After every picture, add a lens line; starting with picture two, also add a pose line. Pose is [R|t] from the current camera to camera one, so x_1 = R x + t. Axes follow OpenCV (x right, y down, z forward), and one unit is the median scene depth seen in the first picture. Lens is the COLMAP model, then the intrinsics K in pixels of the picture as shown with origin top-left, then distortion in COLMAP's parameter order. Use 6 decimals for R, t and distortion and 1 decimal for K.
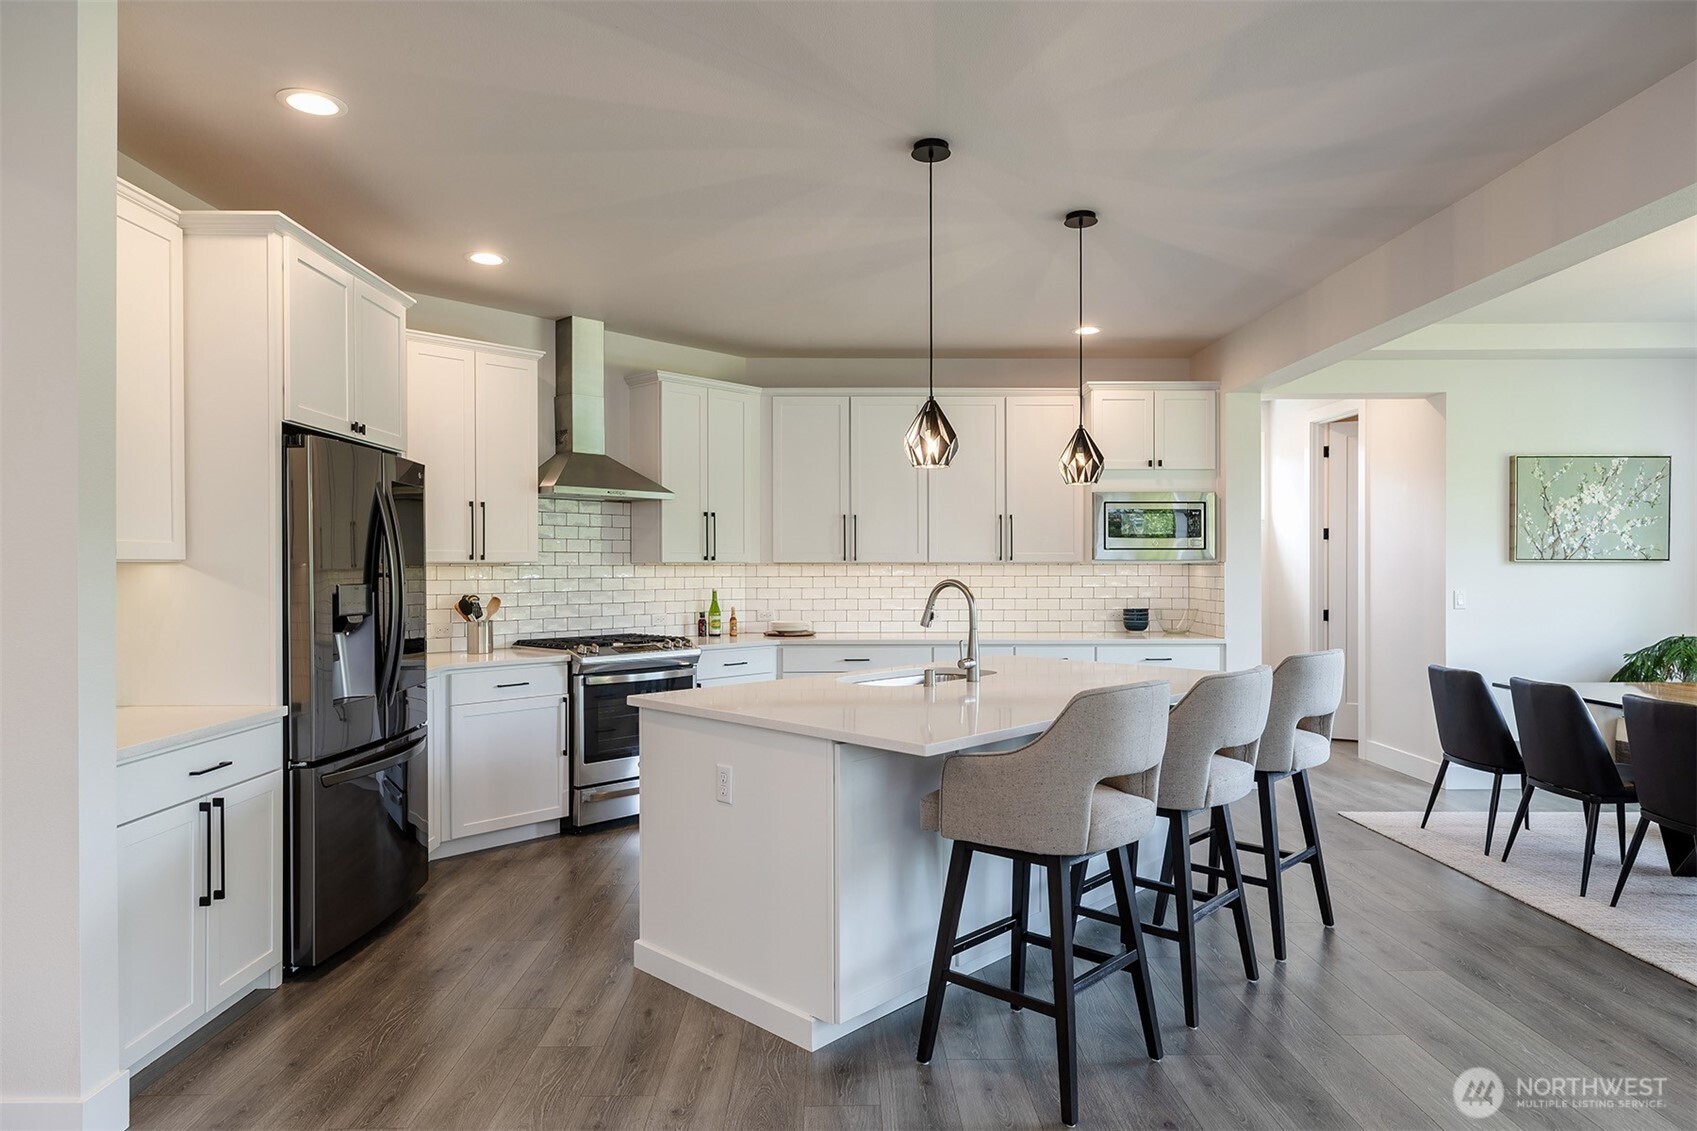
lens RADIAL K [[991.0, 0, 848.5], [0, 991.0, 565.5], [0, 0, 1]] dist [0.000856, 0.000761]
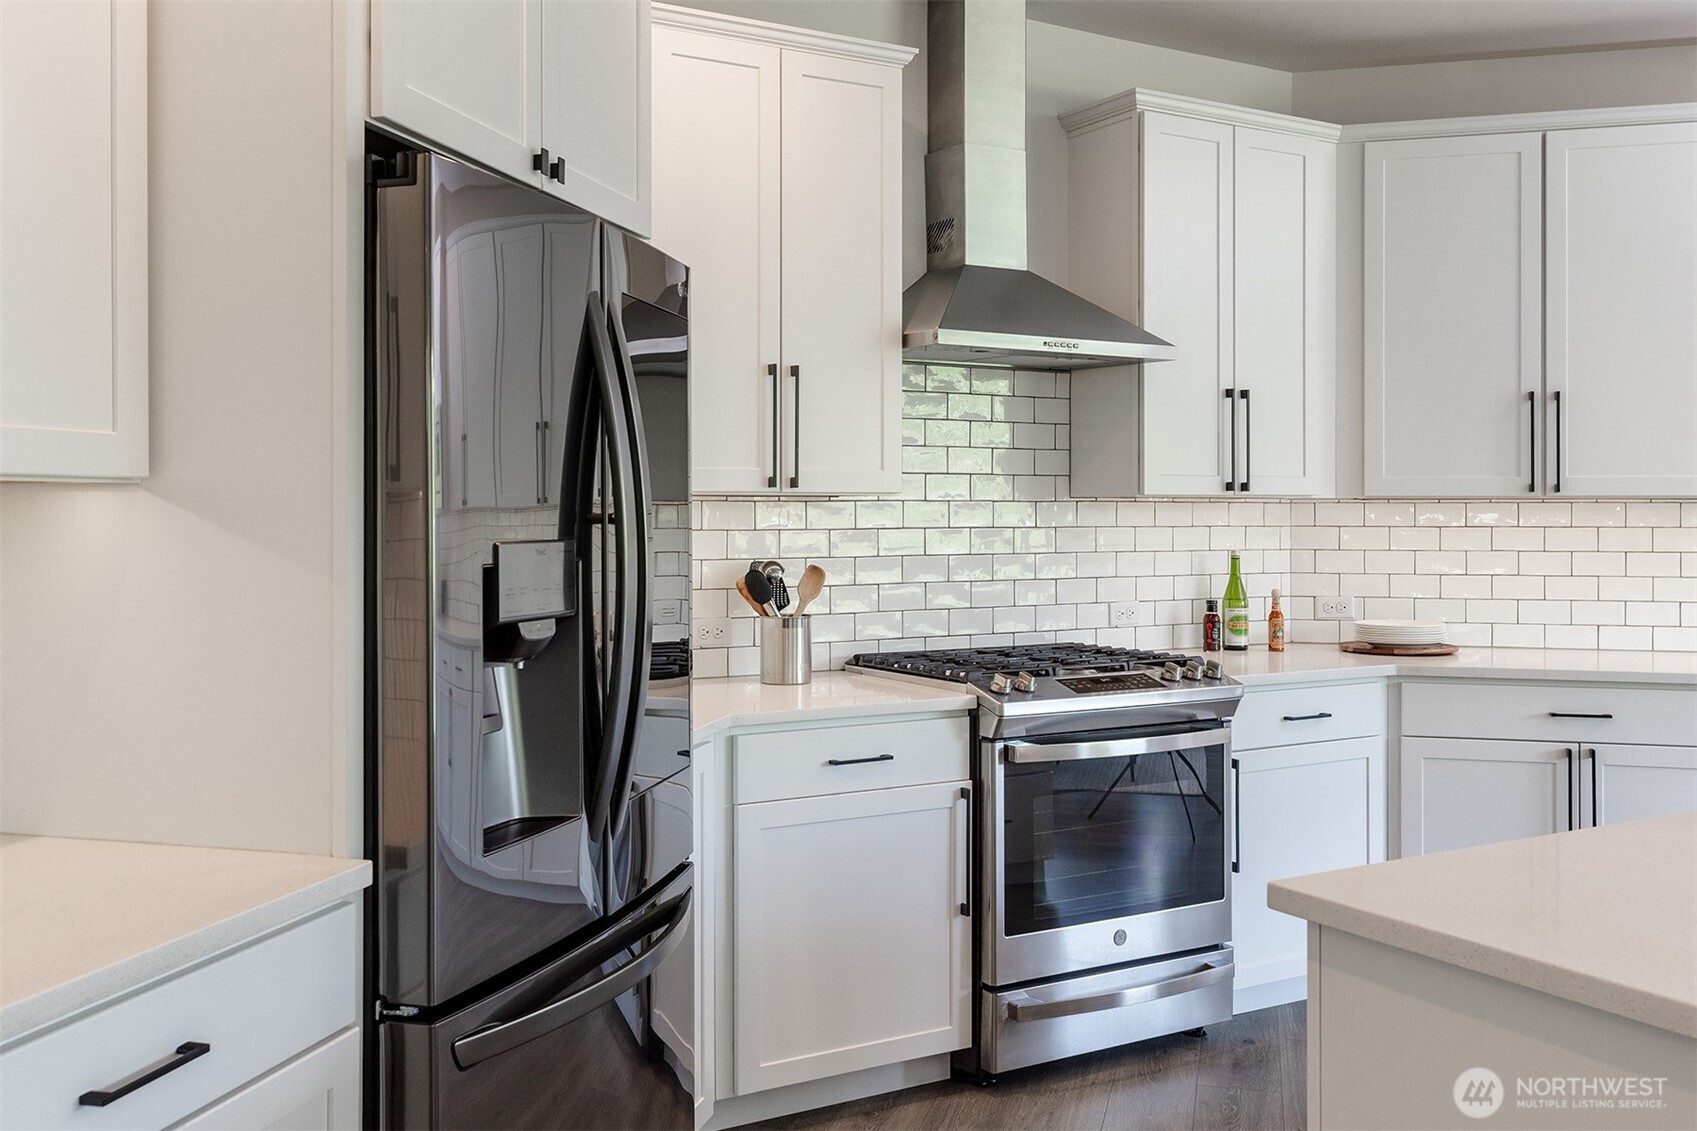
lens RADIAL K [[1502.2, 0, 849.3], [0, 1502.2, 491.9], [0, 0, 1]] dist [0.001330, -0.000677]
pose [[0.962743, 0.001034, -0.270417, -0.142253], [-0.003638, 0.999952, -0.009129, 0.002652], [0.270394, 0.009773, 0.962700, 0.300511]]
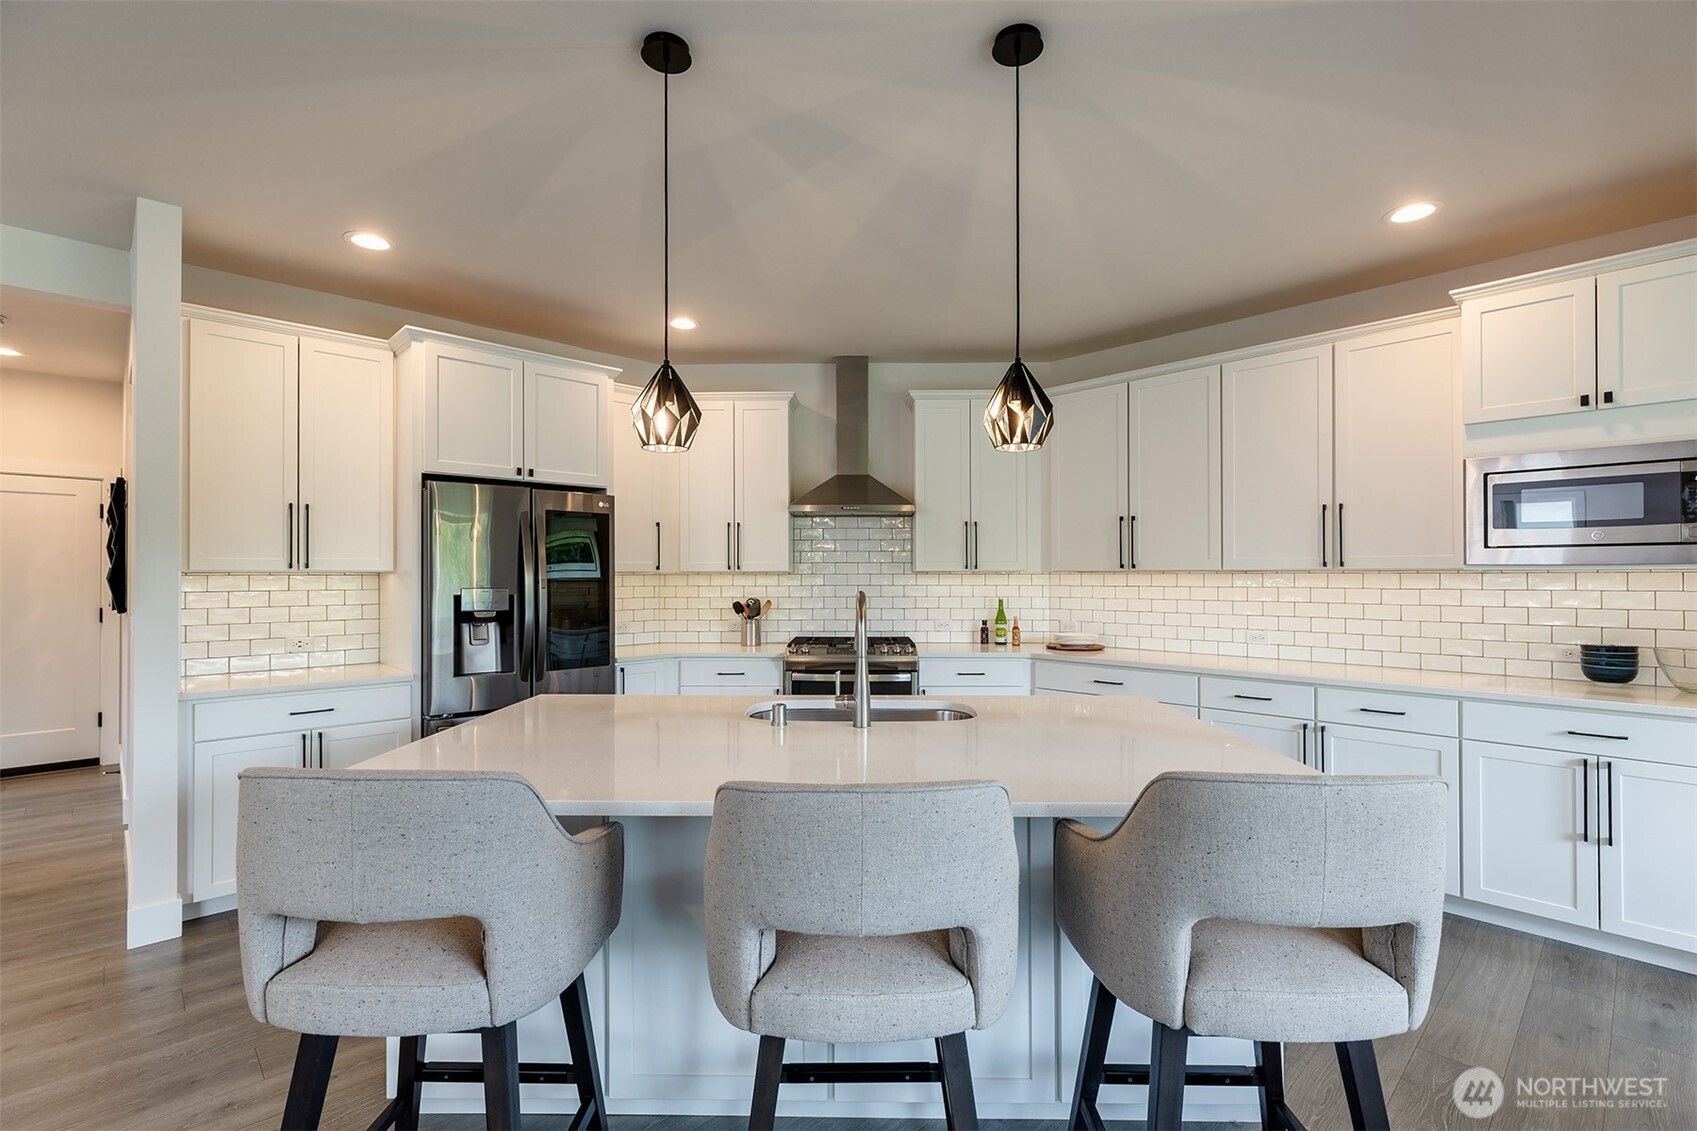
lens RADIAL K [[761.6, 0, 848.5], [0, 761.6, 565.5], [0, 0, 1]] dist [0.001427, -0.011811]
pose [[0.677142, -0.008510, -0.735803, 0.393690], [0.000313, 0.999936, -0.011277, 0.000084], [0.735853, 0.007406, 0.677101, 0.439210]]
